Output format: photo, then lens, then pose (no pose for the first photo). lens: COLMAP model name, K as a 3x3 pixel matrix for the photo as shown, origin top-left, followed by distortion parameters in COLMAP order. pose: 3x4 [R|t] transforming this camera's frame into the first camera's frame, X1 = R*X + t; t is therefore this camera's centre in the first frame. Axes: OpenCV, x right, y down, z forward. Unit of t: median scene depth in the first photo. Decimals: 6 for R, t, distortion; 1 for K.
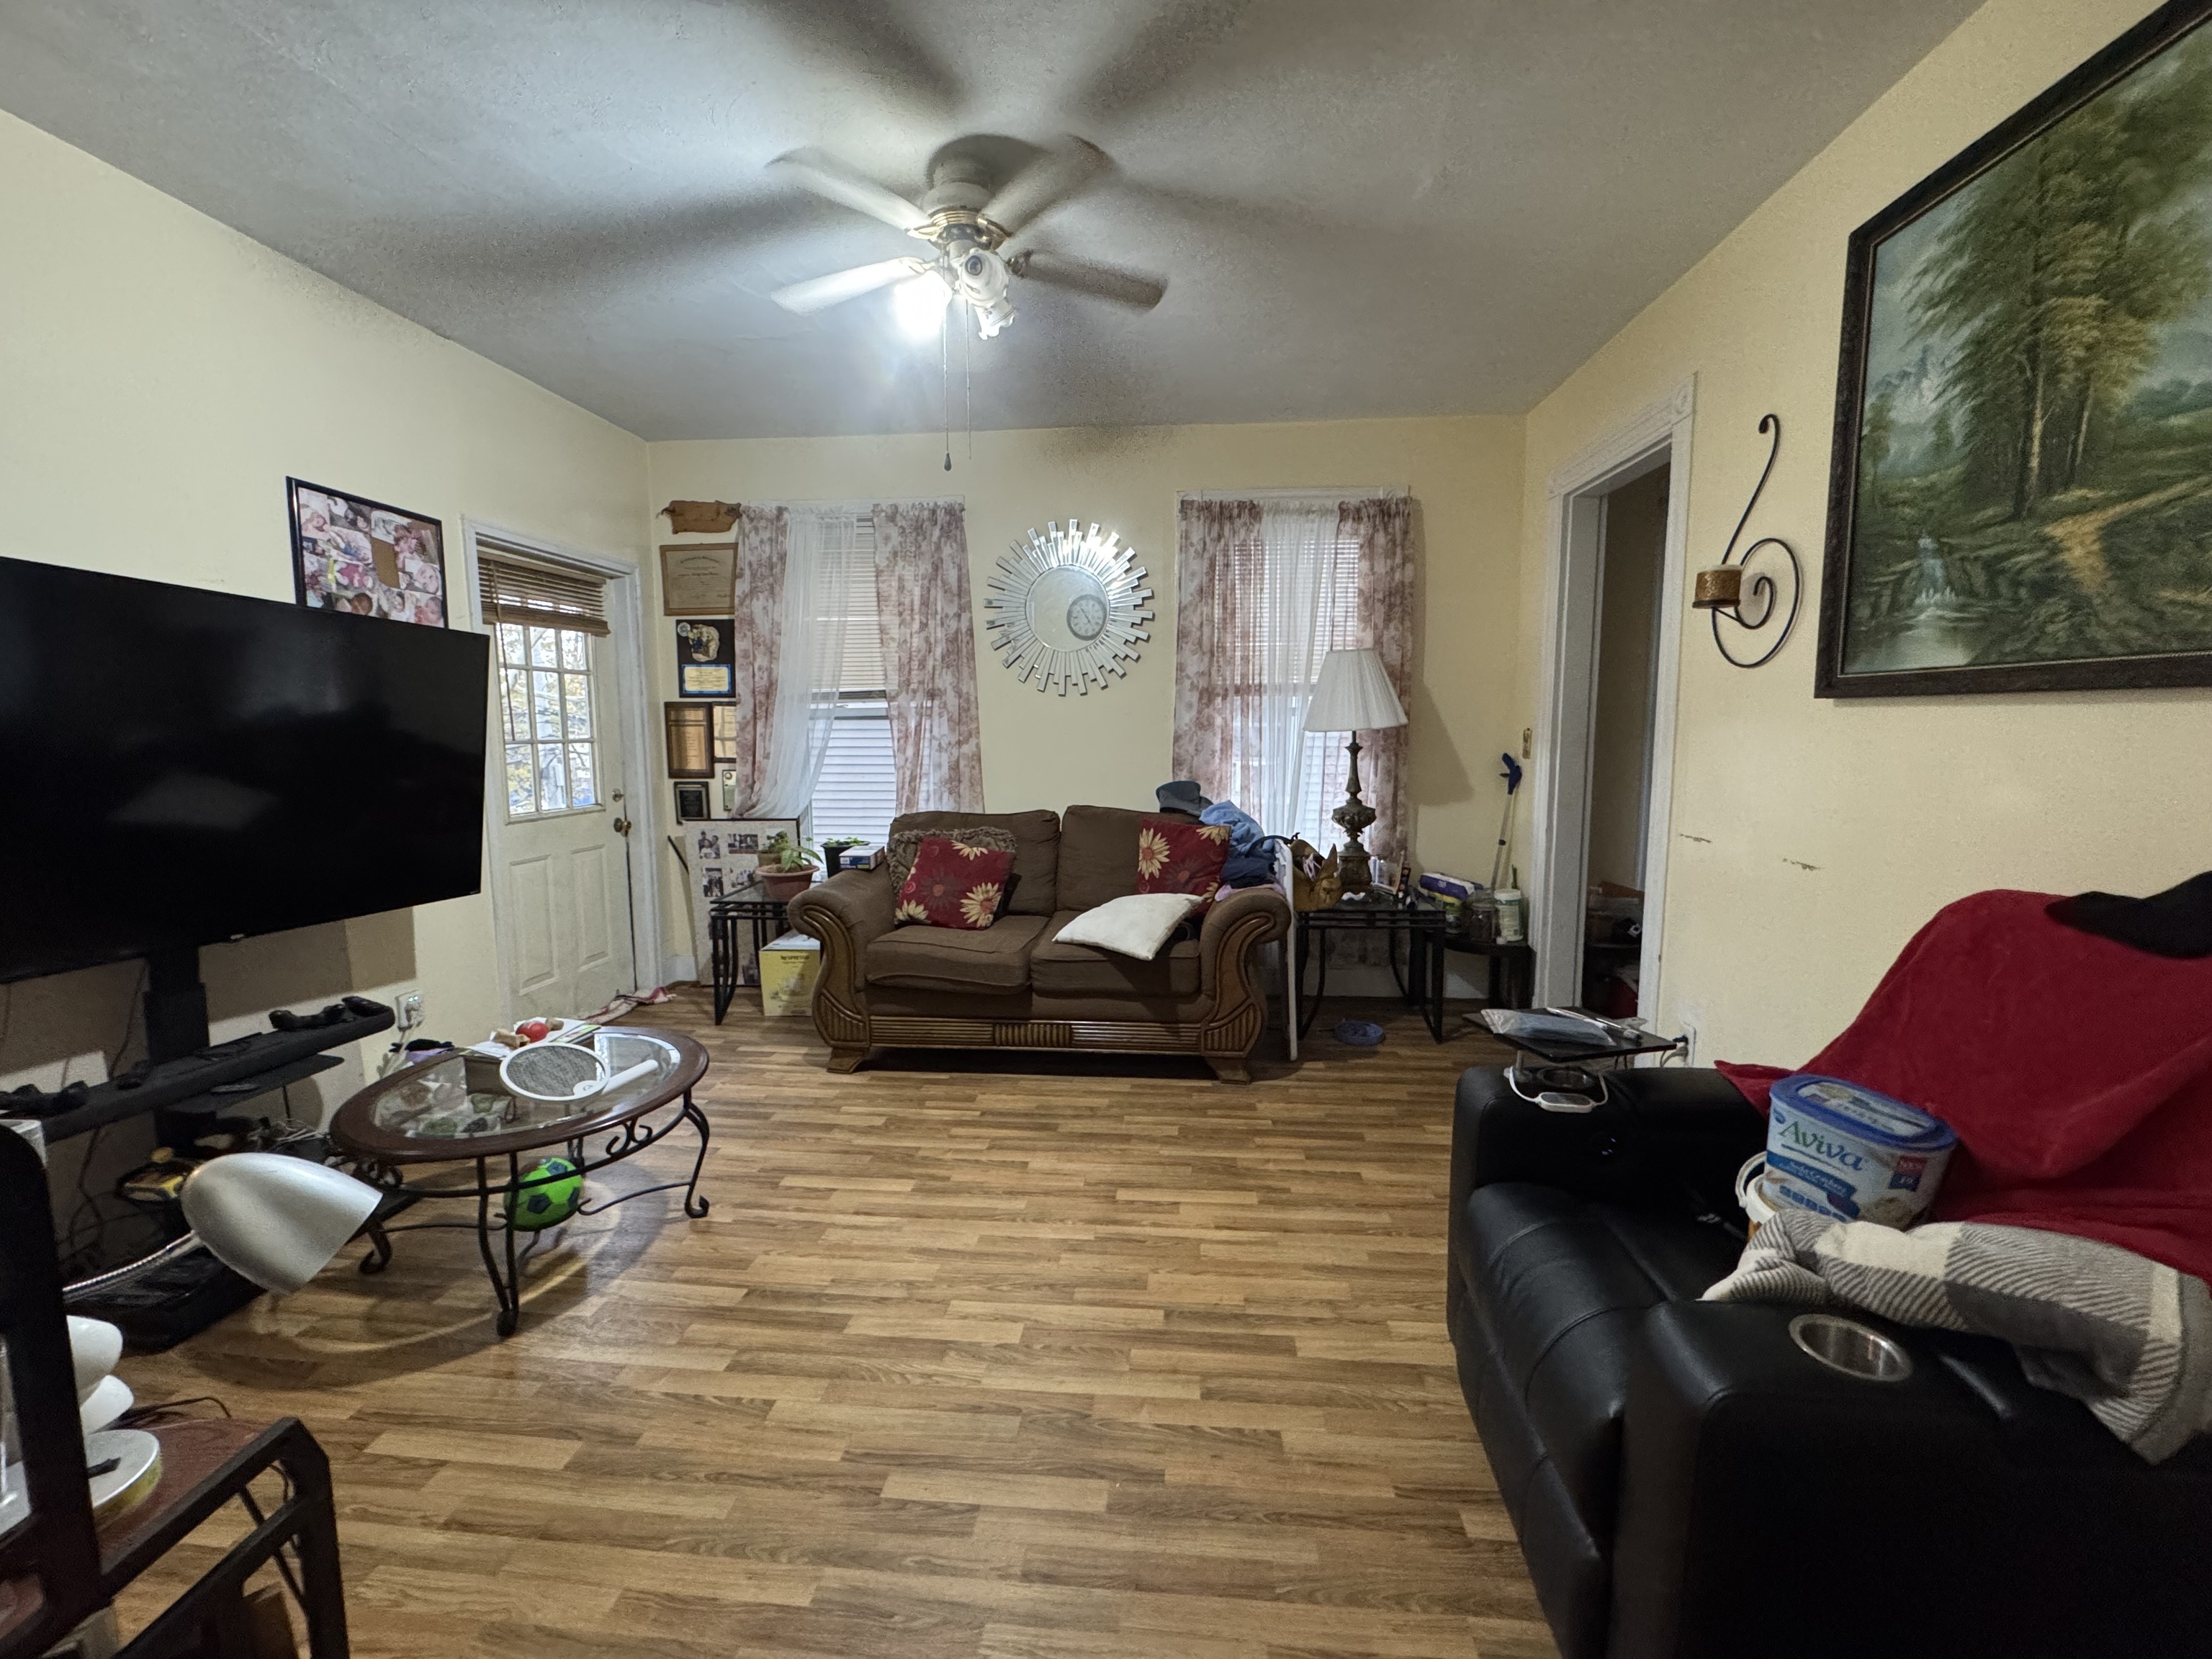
lens RADIAL K [[878.4, 0, 1102.0], [0, 878.4, 824.3], [0, 0, 1]] dist [-0.004722, 0.000099]
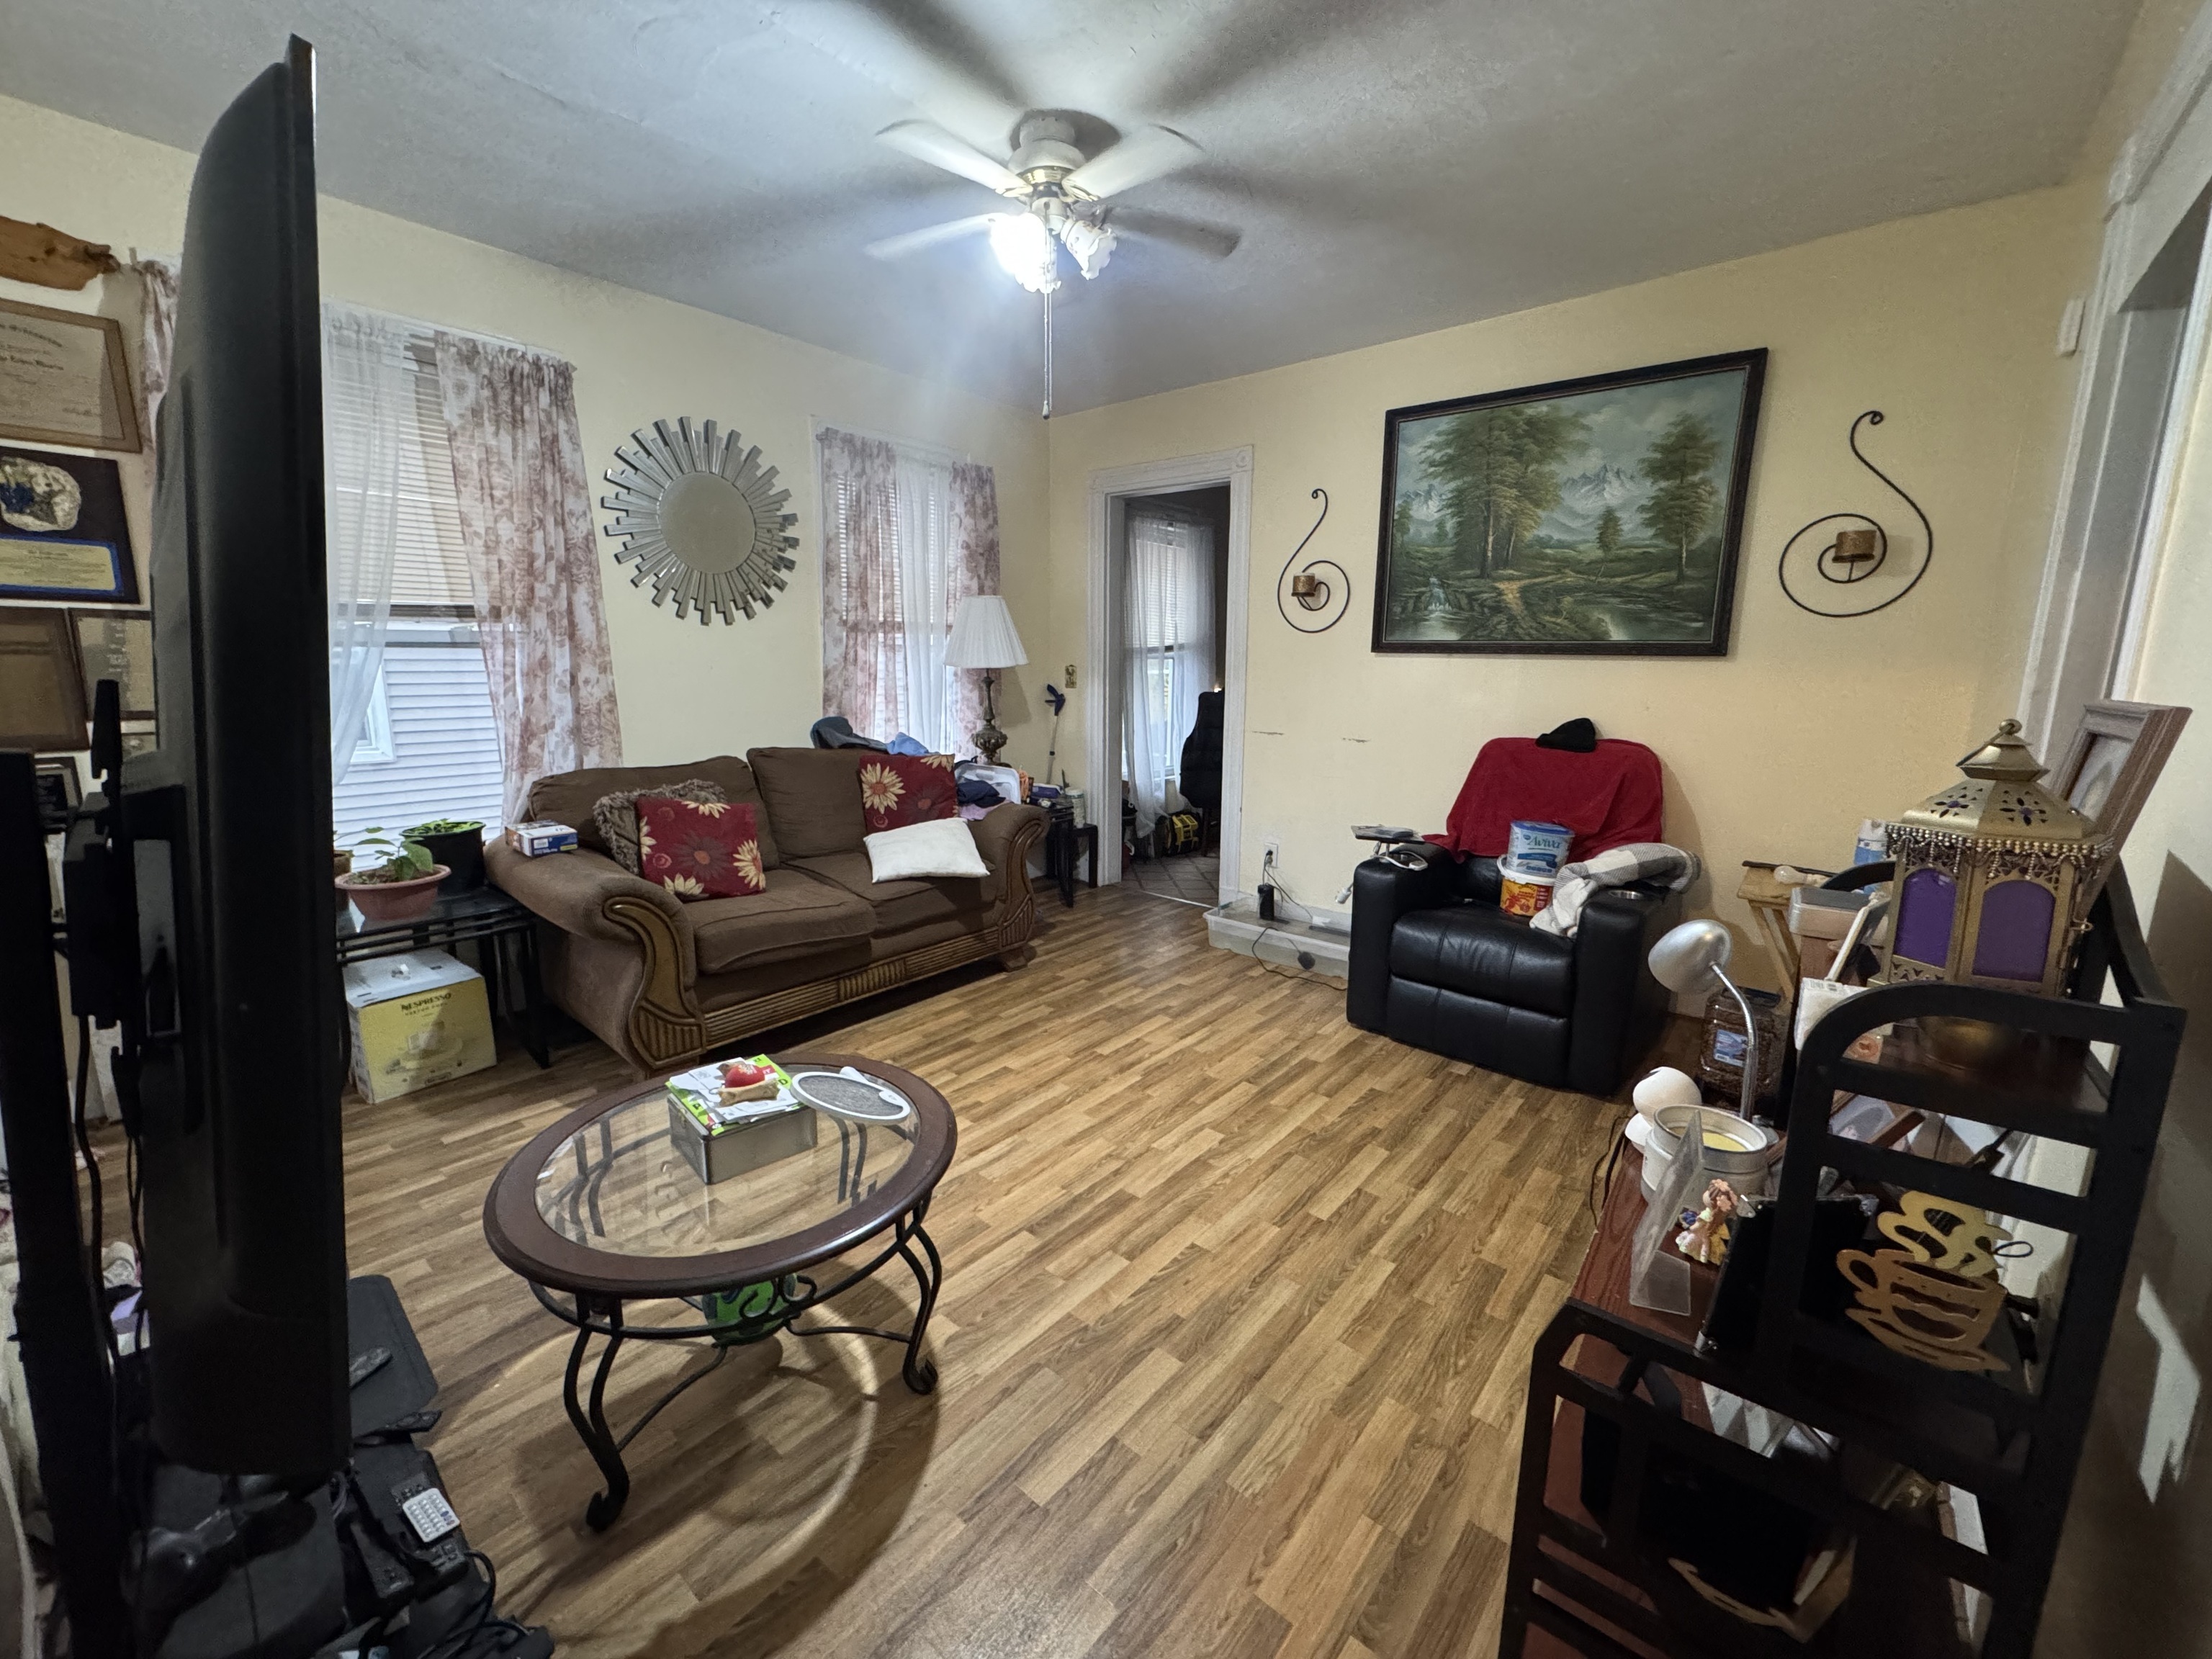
lens RADIAL K [[878.4, 0, 1103.6], [0, 878.4, 824.4], [0, 0, 1]] dist [-0.004722, 0.000099]
pose [[0.576105, -0.141042, 0.805115, -0.769678], [0.079881, 0.990000, 0.116272, -0.027710], [-0.813463, -0.002672, 0.581610, 0.241459]]
